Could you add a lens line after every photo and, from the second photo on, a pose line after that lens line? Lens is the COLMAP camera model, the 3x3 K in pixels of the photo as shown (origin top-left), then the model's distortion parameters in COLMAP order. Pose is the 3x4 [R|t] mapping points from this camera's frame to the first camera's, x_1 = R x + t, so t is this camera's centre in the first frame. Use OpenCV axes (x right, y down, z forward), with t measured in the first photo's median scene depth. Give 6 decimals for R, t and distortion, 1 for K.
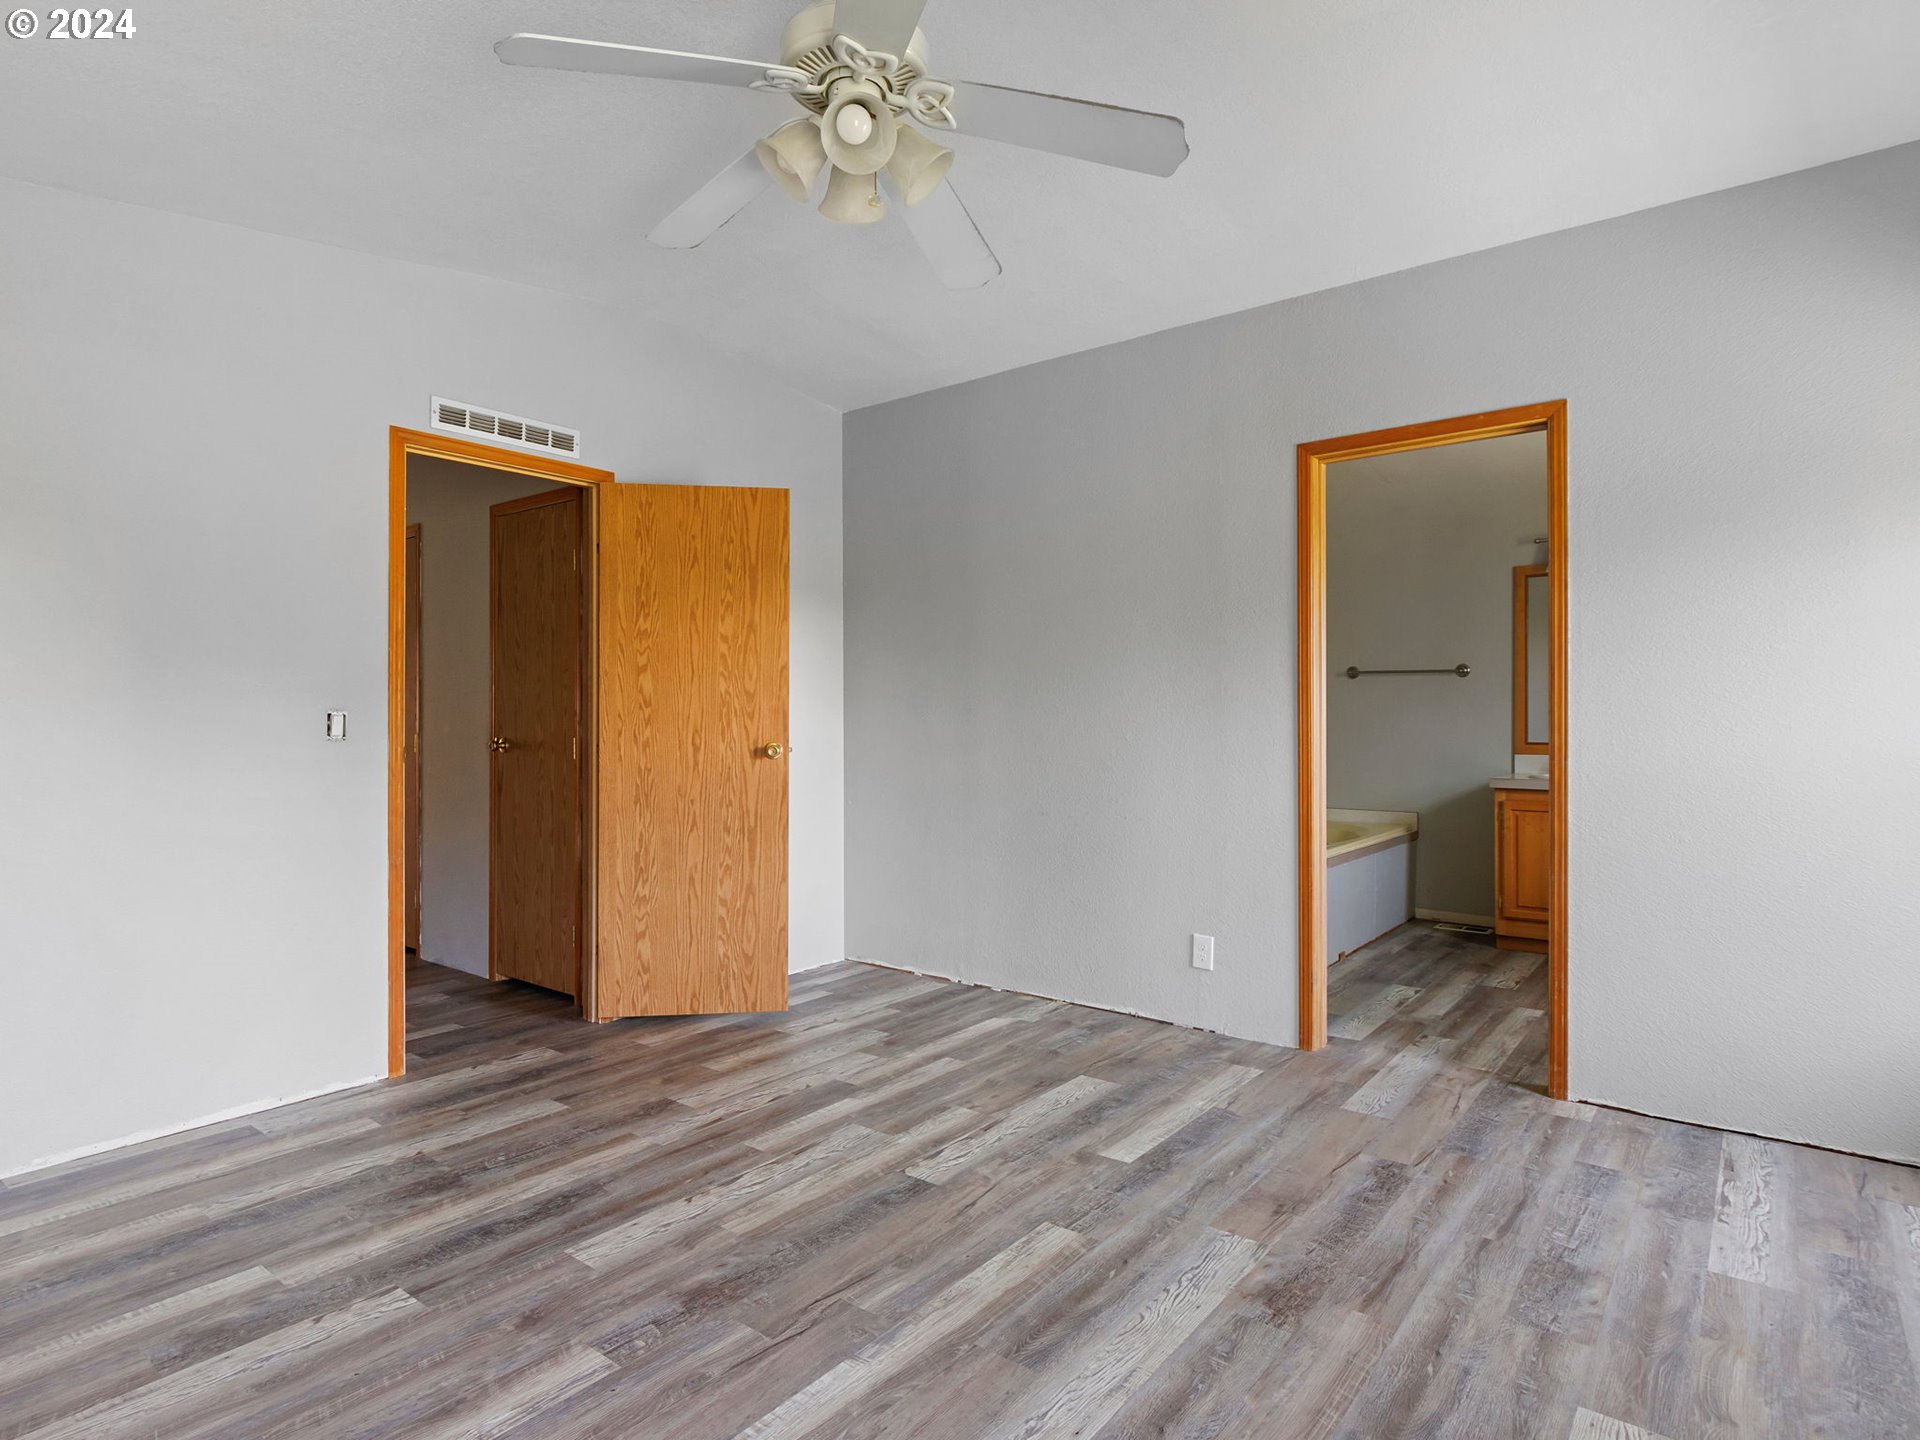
lens RADIAL K [[1035.1, 0, 956.0], [0, 1035.1, 719.8], [0, 0, 1]] dist [-0.000433, -0.005952]
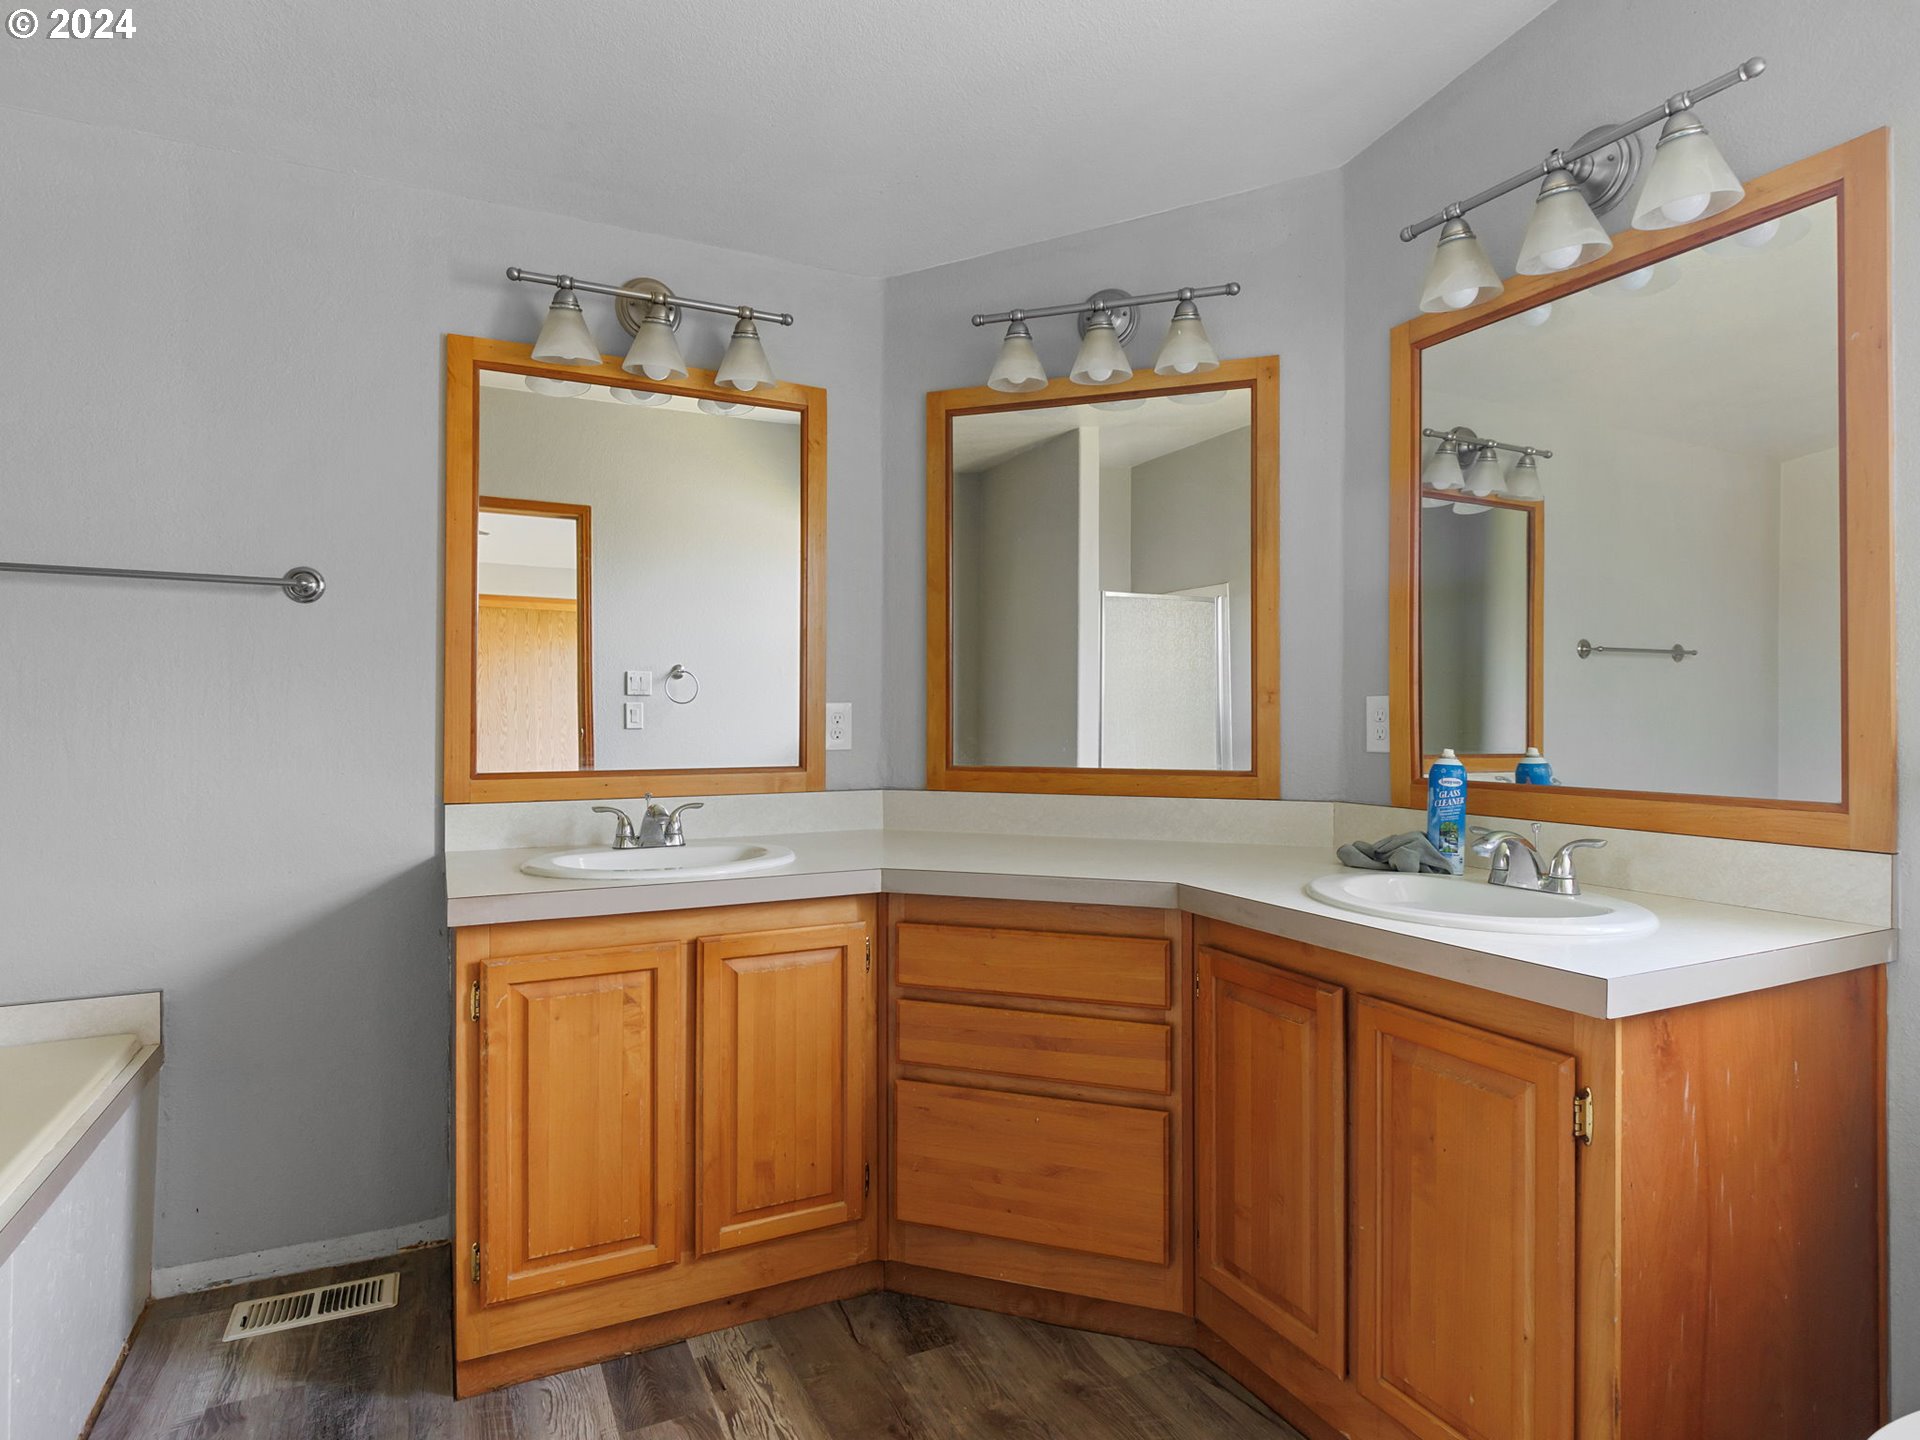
lens RADIAL K [[1035.1, 0, 954.3], [0, 1035.1, 717.3], [0, 0, 1]] dist [-0.000433, -0.005952]
pose [[0.427182, 0.003109, 0.904160, 1.117541], [-0.001935, 0.999995, -0.002524, 0.000689], [-0.904163, -0.000671, 0.427186, 2.764338]]
